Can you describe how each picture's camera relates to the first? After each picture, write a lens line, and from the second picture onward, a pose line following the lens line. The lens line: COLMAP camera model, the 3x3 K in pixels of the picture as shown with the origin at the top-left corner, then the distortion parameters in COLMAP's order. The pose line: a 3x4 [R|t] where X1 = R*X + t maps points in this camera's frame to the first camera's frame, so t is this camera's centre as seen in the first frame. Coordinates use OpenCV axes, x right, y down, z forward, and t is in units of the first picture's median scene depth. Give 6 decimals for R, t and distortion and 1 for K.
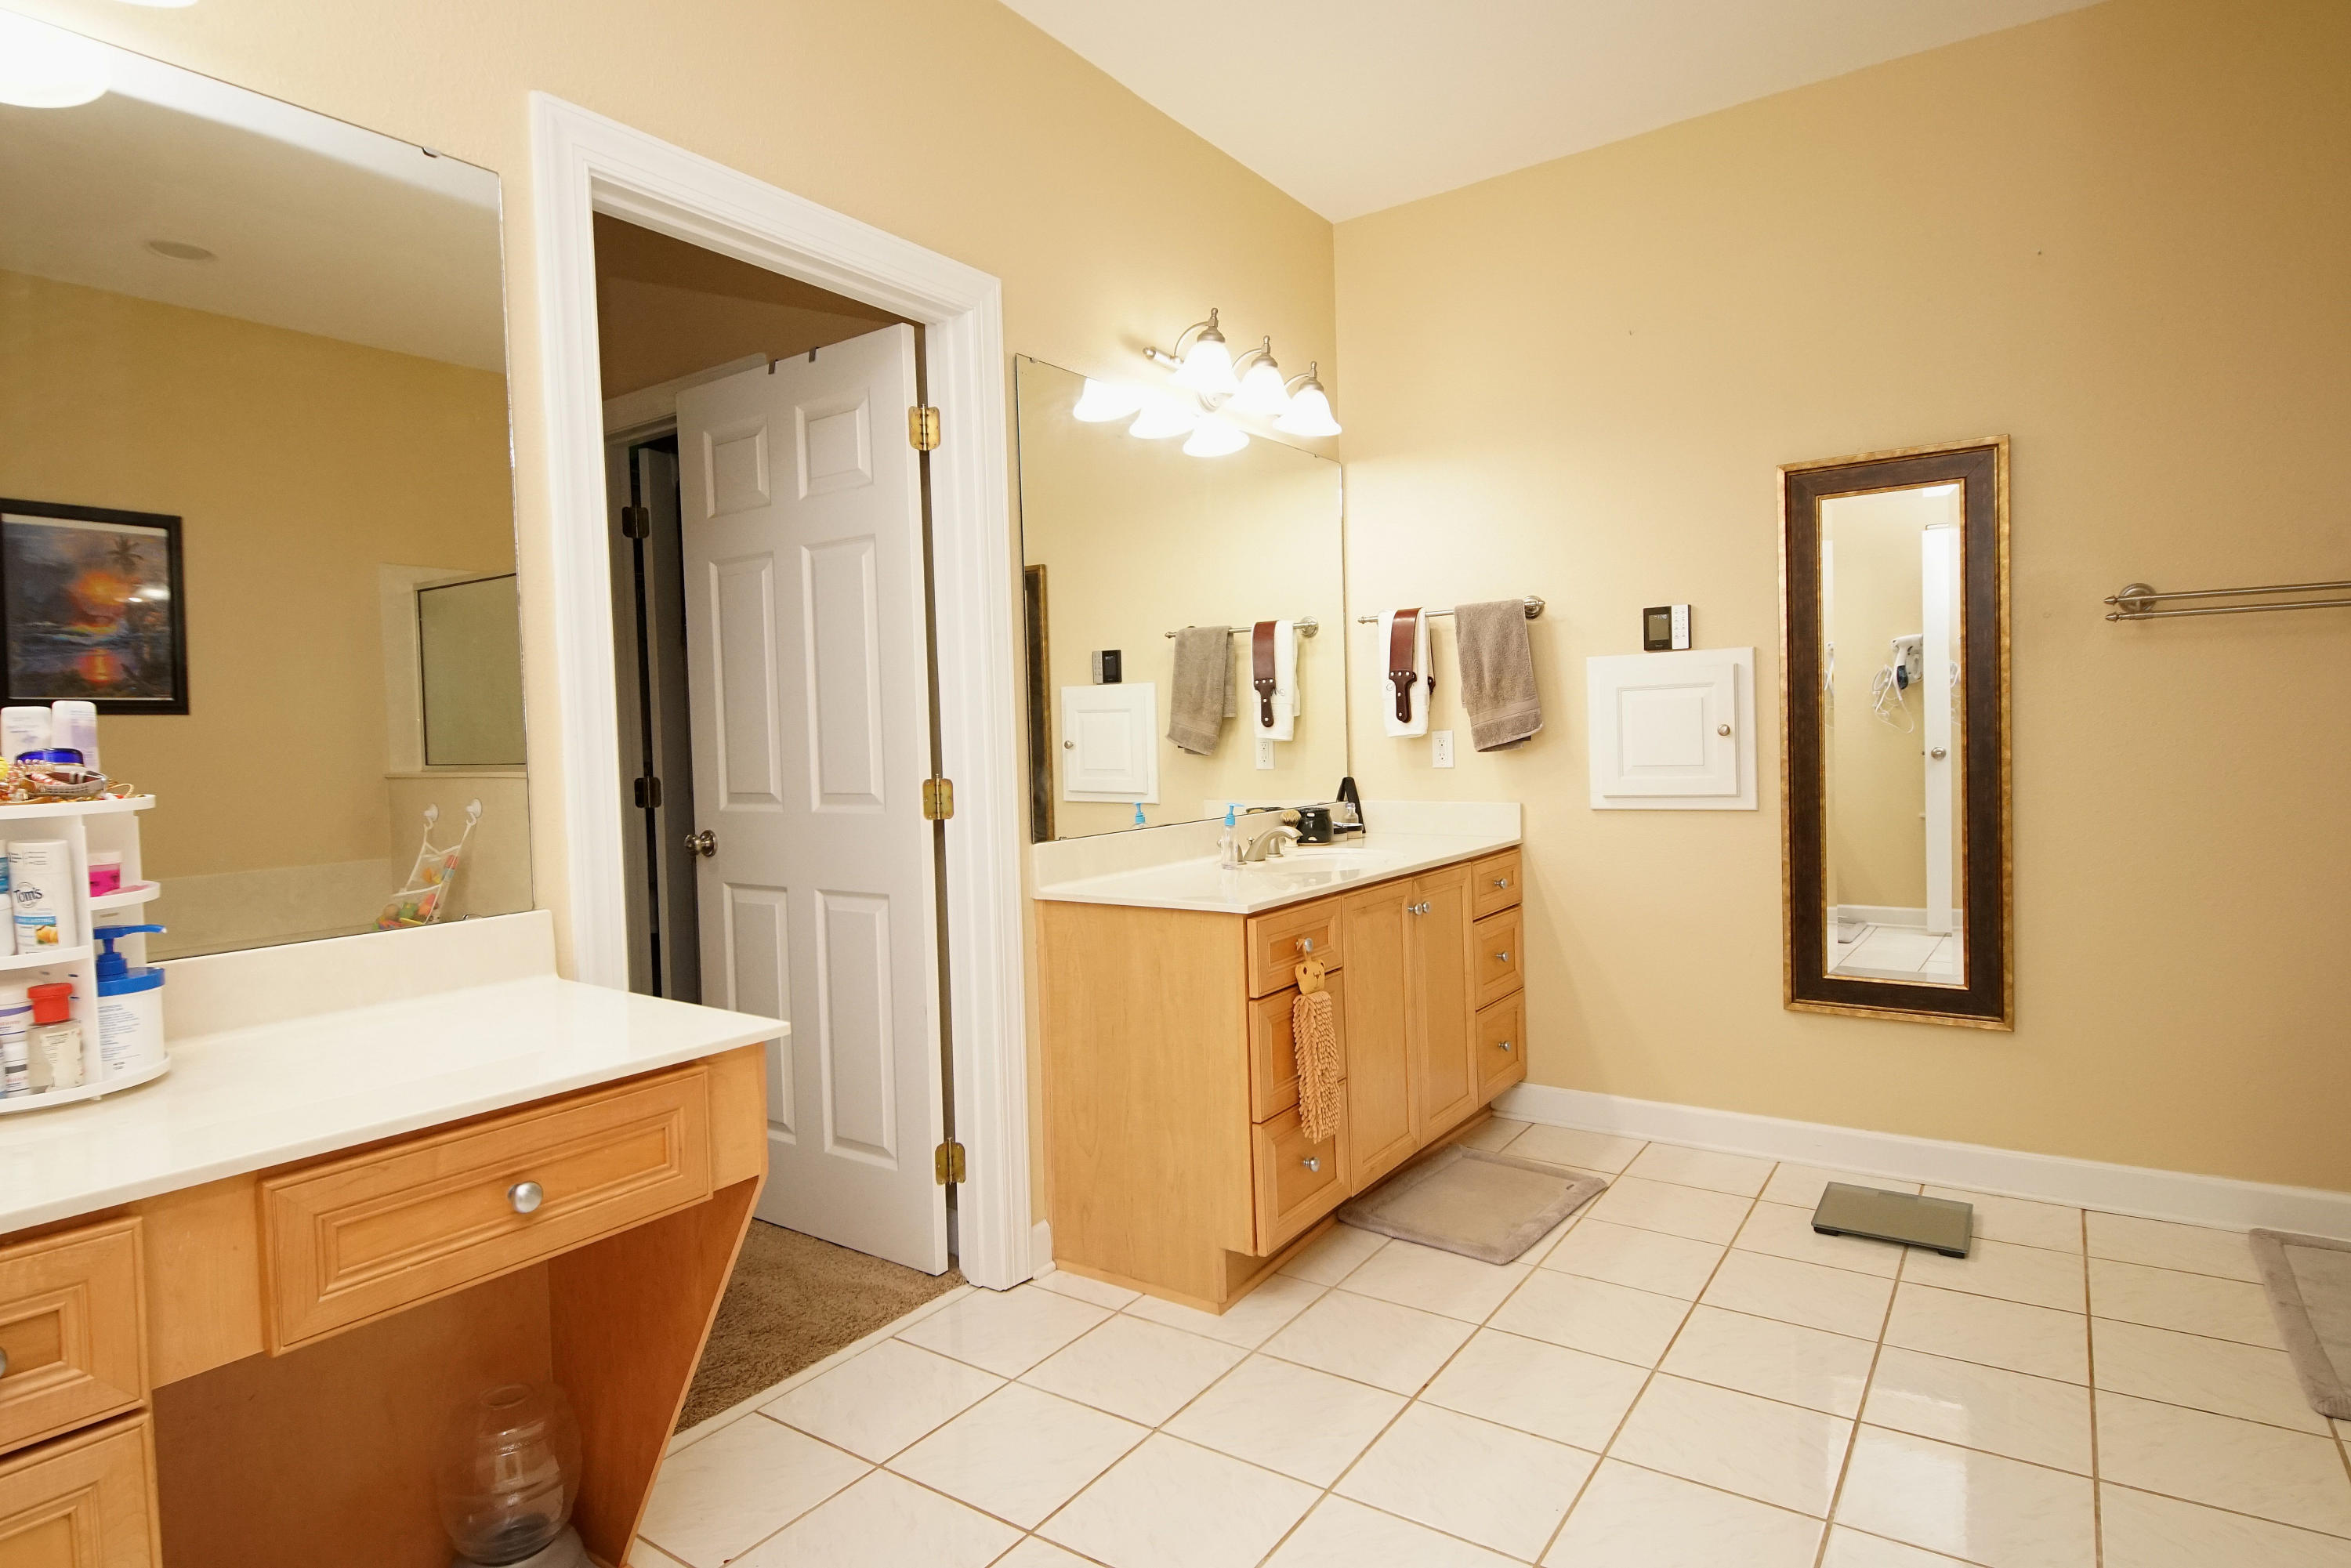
lens RADIAL K [[1262.7, 0, 1153.4], [0, 1262.7, 780.9], [0, 0, 1]] dist [0.038649, -0.038203]
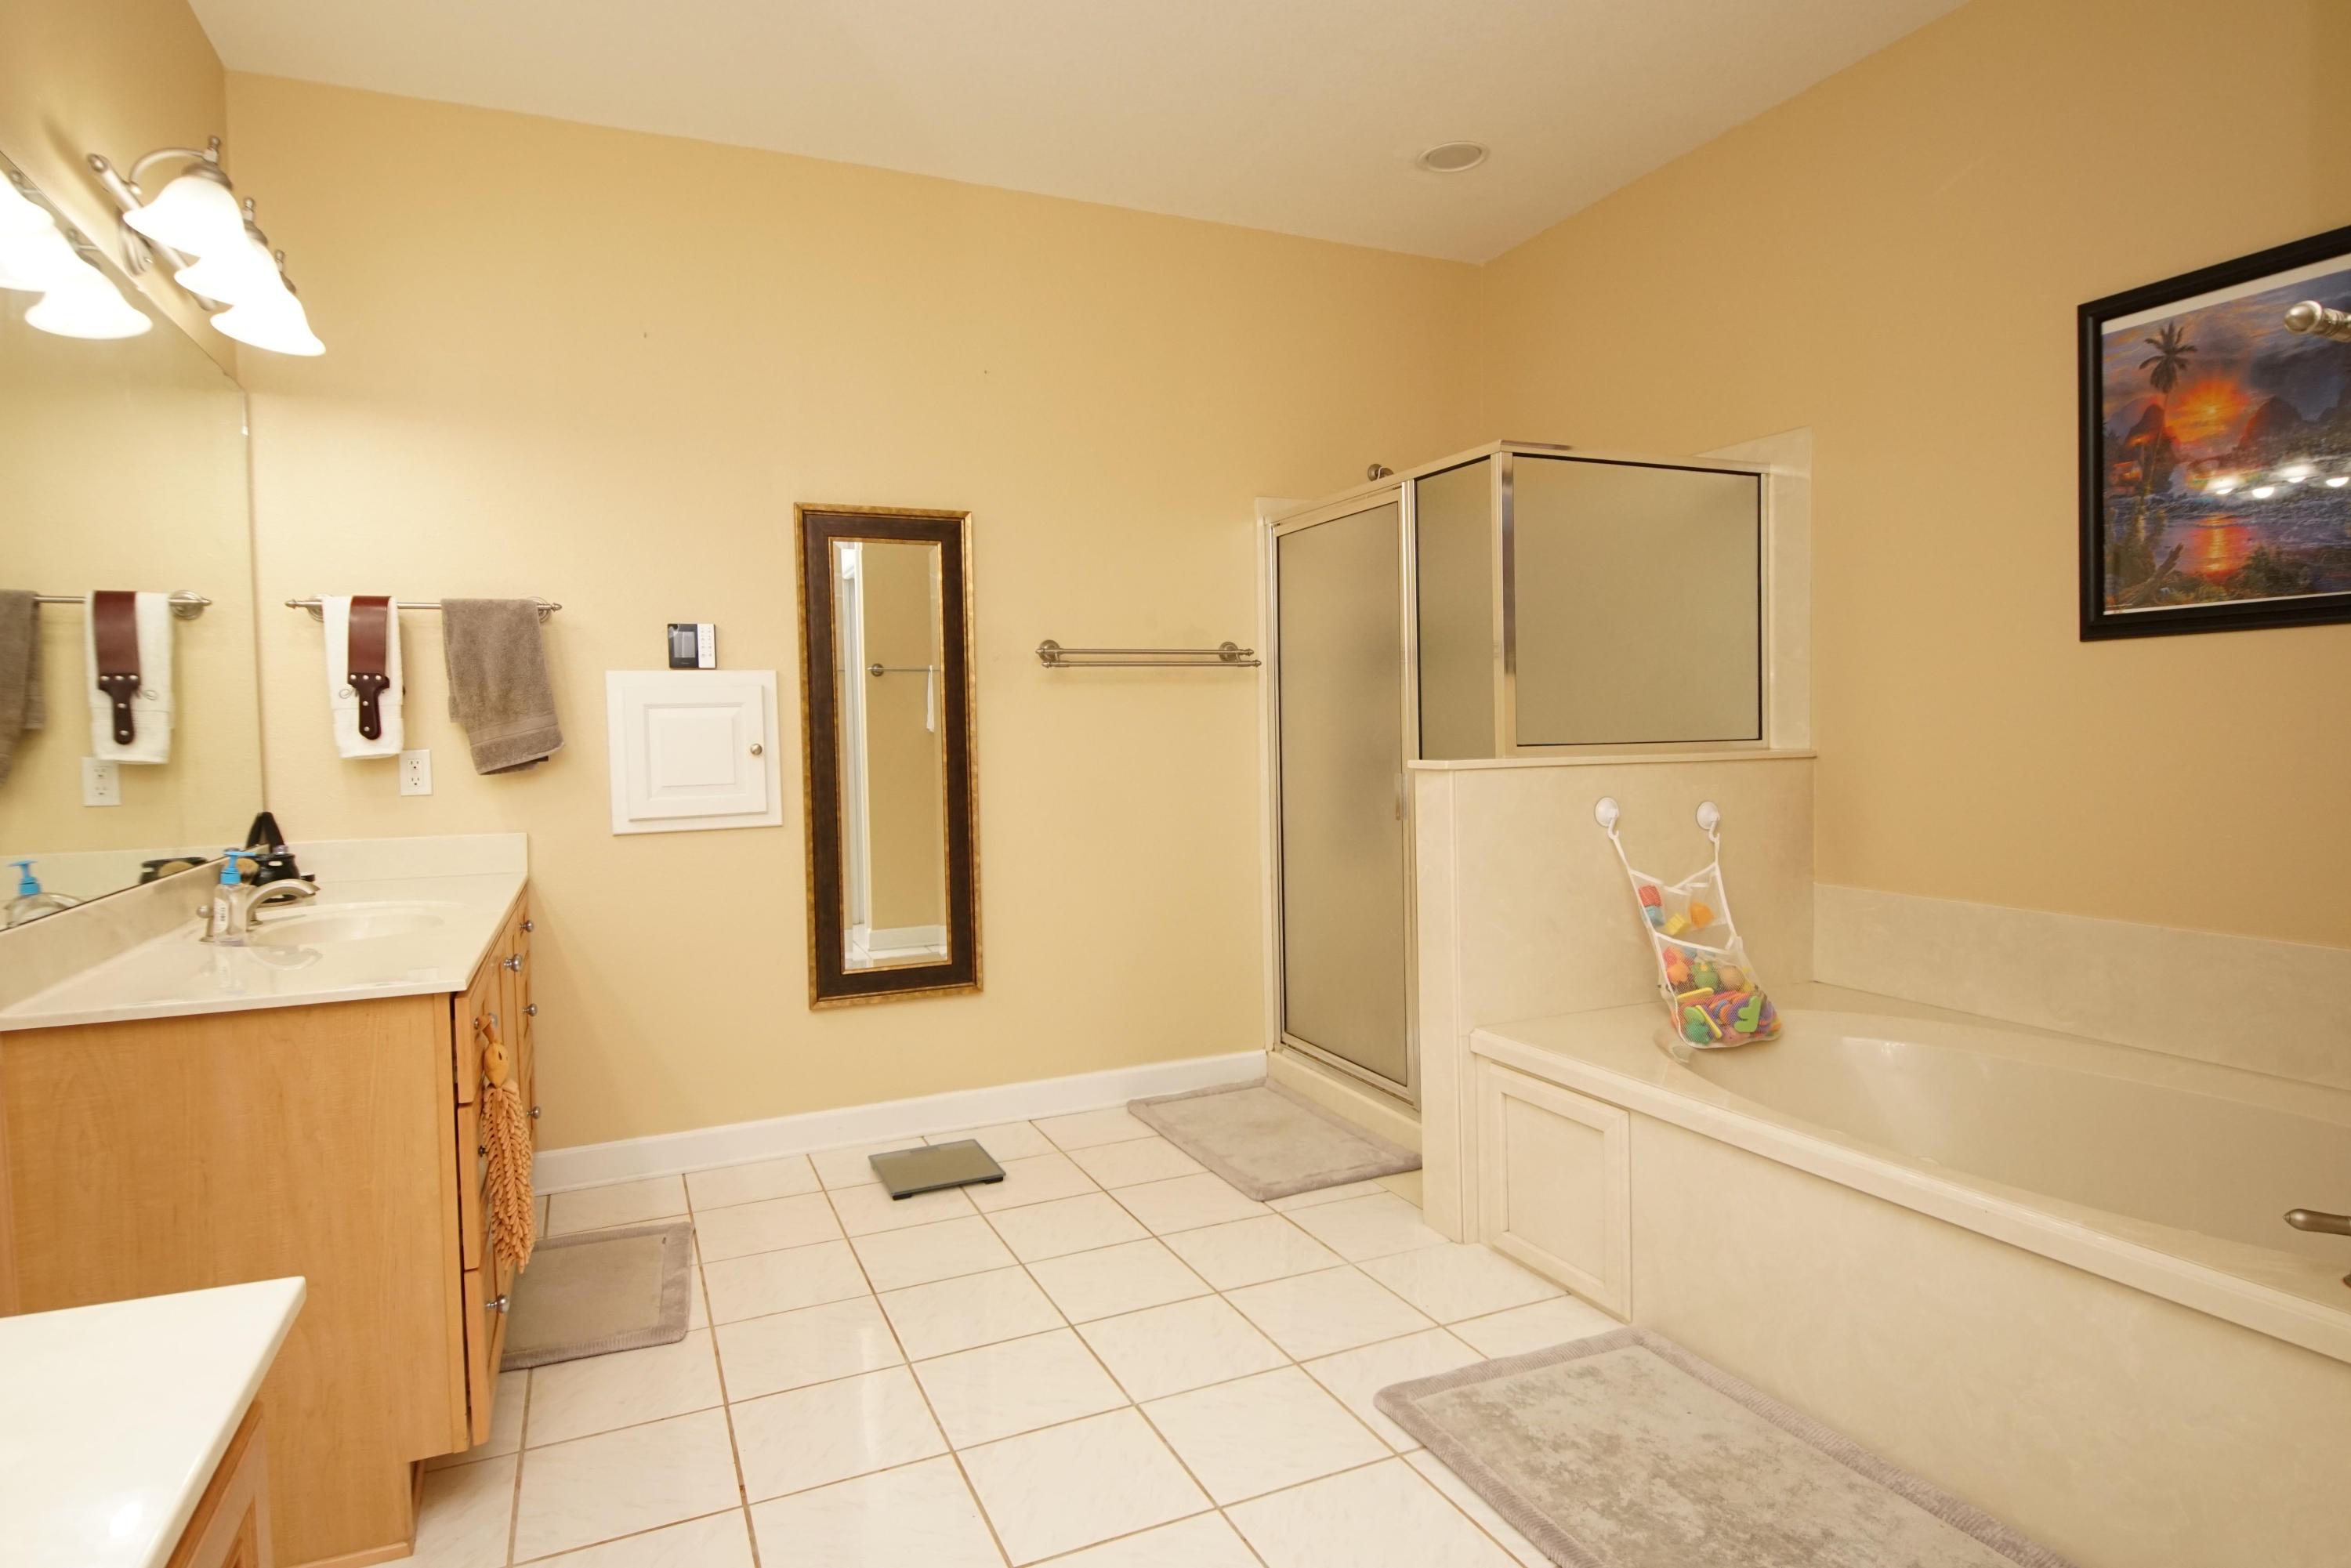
lens RADIAL K [[1262.7, 0, 1153.4], [0, 1262.7, 780.9], [0, 0, 1]] dist [0.038649, -0.038203]
pose [[0.510309, -0.018188, 0.859799, -0.263111], [0.036540, 0.999332, -0.000548, -0.002002], [-0.859215, 0.031696, 0.510633, 0.194362]]
